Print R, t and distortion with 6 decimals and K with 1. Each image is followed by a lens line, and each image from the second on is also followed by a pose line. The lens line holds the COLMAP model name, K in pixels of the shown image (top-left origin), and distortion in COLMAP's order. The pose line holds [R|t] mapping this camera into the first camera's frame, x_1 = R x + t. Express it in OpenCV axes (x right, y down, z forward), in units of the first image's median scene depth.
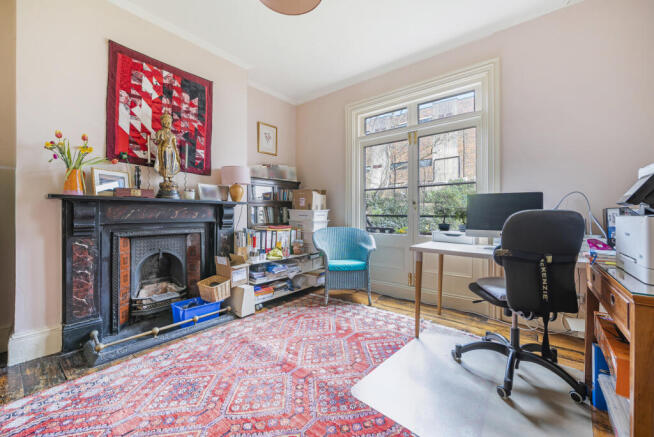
lens RADIAL K [[255.5, 0, 327.9], [0, 255.5, 214.7], [0, 0, 1]] dist [-0.000024, -0.000012]
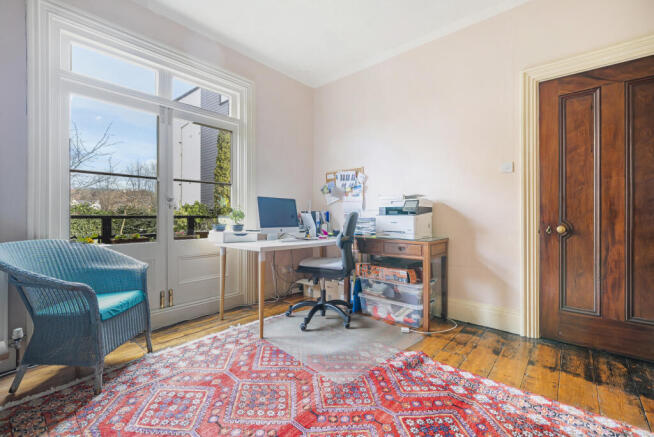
lens RADIAL K [[286.3, 0, 327.4], [0, 286.3, 216.6], [0, 0, 1]] dist [-0.000006, -0.000043]
pose [[0.061879, -0.008720, 0.998046, -0.634341], [0.003637, 0.999957, 0.008511, -0.000235], [-0.998077, 0.003104, 0.061908, 0.581328]]
